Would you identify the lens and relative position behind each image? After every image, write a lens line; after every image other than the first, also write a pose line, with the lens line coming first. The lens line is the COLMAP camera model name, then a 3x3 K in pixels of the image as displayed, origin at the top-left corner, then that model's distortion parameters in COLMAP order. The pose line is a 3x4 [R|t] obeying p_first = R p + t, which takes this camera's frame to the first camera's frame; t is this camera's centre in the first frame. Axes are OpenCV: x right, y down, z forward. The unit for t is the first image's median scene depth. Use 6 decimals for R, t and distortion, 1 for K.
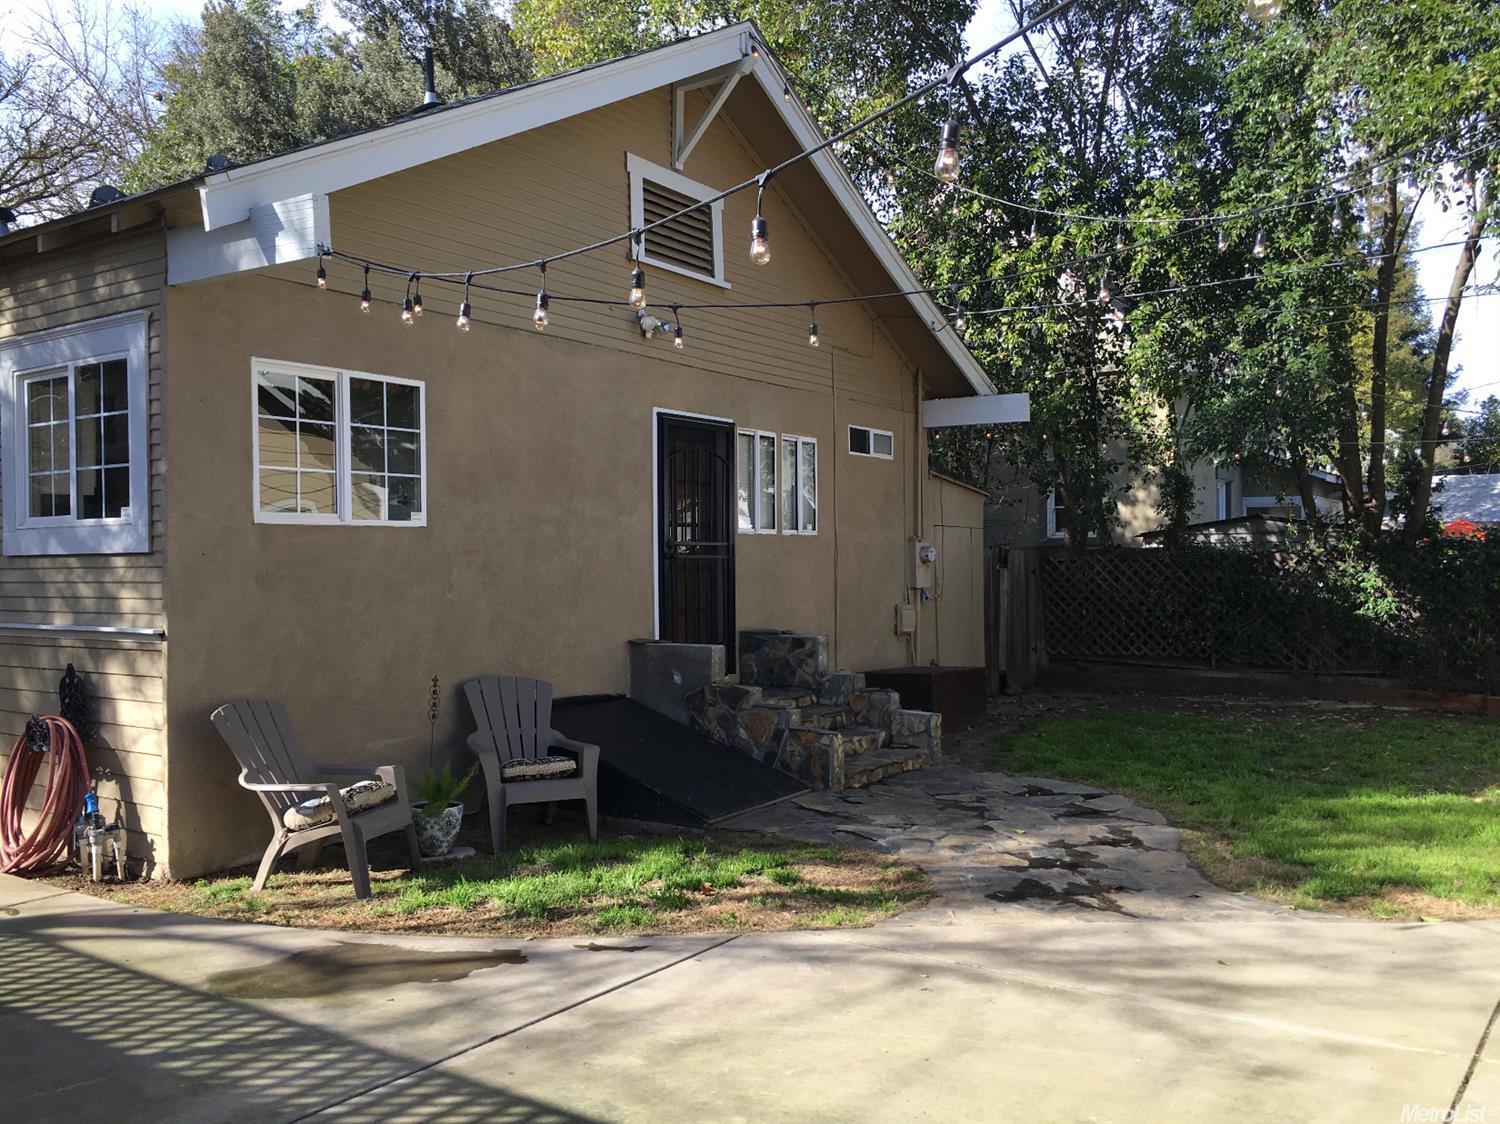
lens RADIAL K [[1277.3, 0, 749.0], [0, 1277.3, 559.8], [0, 0, 1]] dist [0.024116, -0.041797]
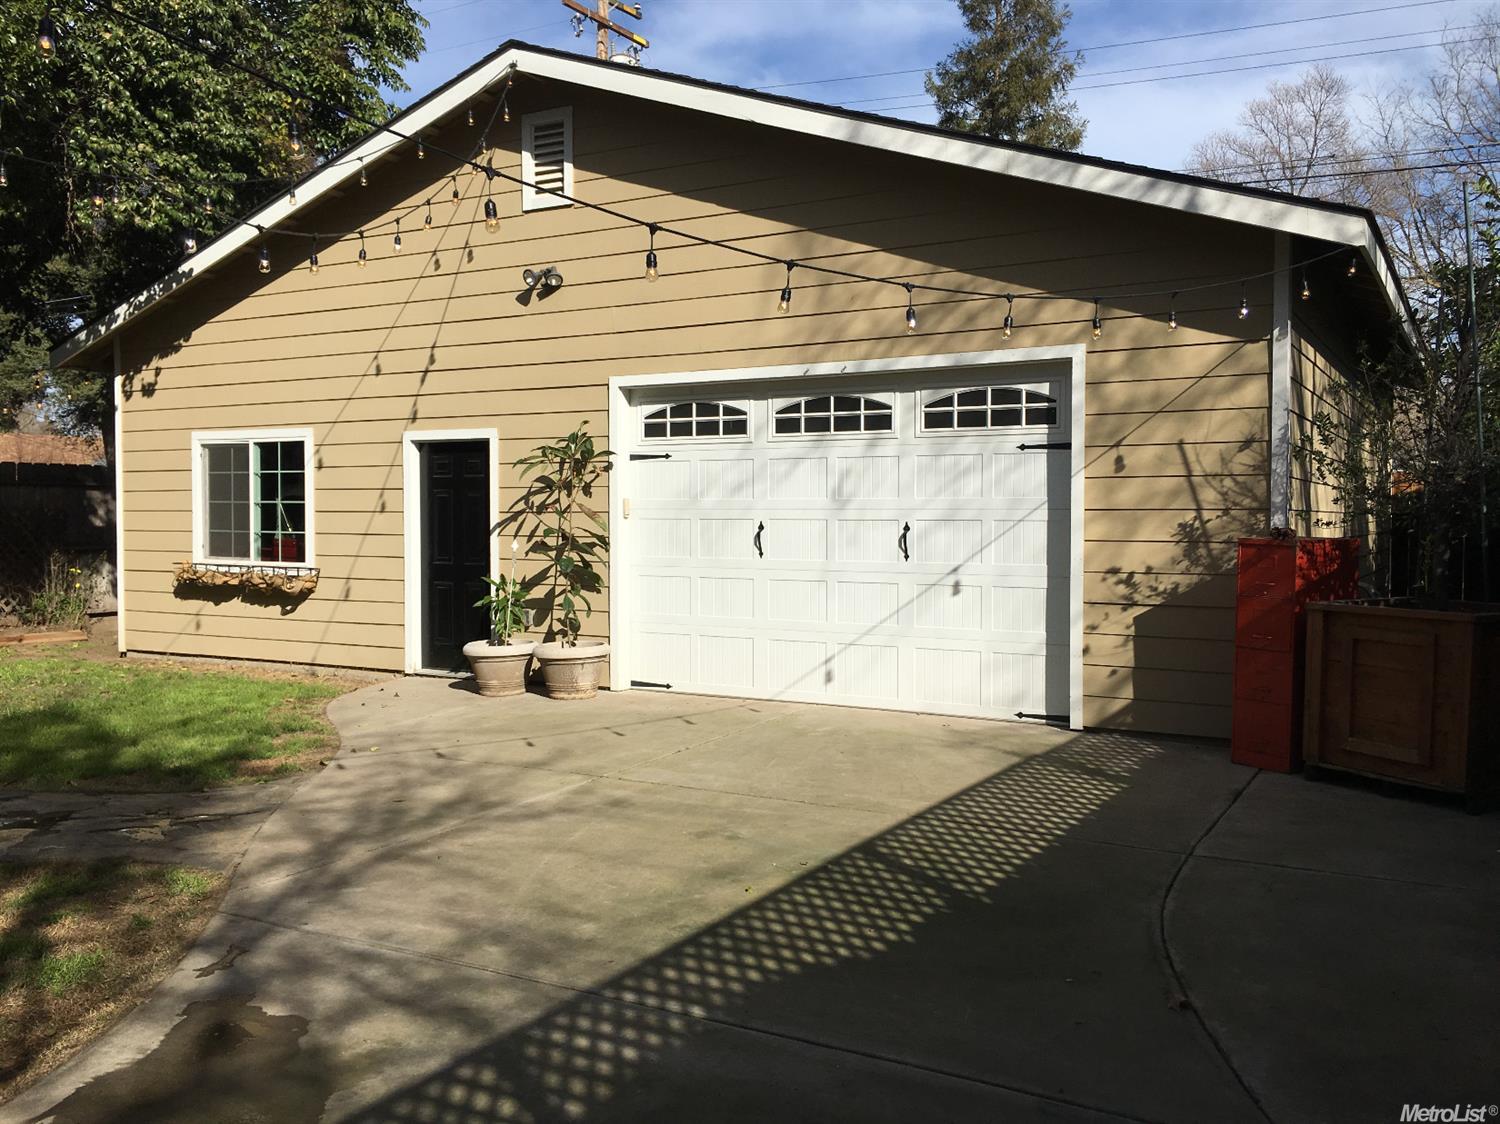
lens RADIAL K [[1277.3, 0, 746.6], [0, 1277.3, 563.3], [0, 0, 1]] dist [0.024116, -0.041797]
pose [[-0.081075, -0.037889, 0.995988, -1.170941], [0.007562, 0.999225, 0.038627, 0.024390], [-0.996679, 0.010664, -0.080726, 0.904906]]
